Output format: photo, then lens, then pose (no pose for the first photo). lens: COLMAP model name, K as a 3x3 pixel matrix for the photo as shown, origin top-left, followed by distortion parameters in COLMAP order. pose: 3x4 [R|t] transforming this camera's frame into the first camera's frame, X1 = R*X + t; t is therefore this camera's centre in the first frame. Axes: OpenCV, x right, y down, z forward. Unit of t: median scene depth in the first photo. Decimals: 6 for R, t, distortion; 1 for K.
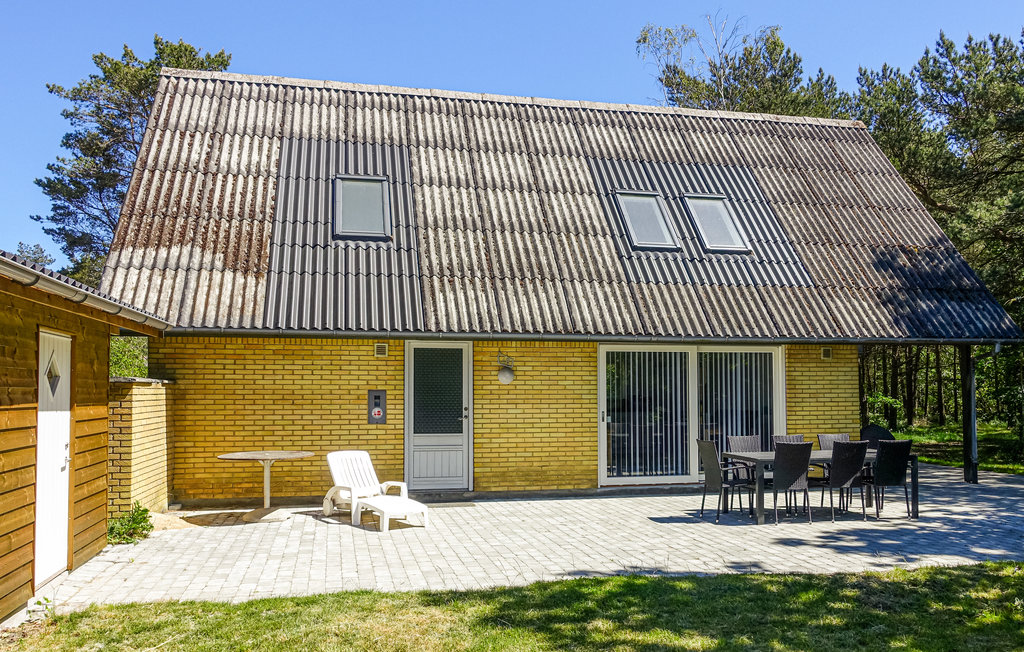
lens RADIAL K [[819.2, 0, 511.8], [0, 819.2, 369.5], [0, 0, 1]] dist [0.007928, -0.008493]
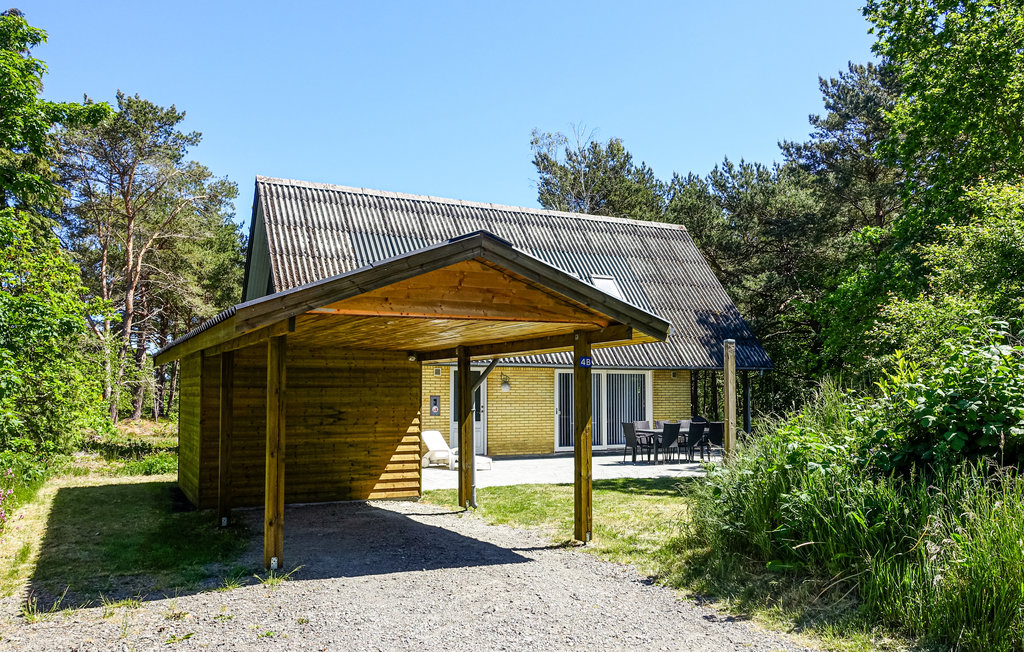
lens RADIAL K [[819.2, 0, 511.8], [0, 819.2, 369.5], [0, 0, 1]] dist [0.007928, -0.008493]
pose [[0.967413, 0.009861, 0.253010, -0.327673], [-0.009703, 0.999951, -0.001872, -0.020354], [-0.253016, -0.000644, 0.967462, -0.500001]]
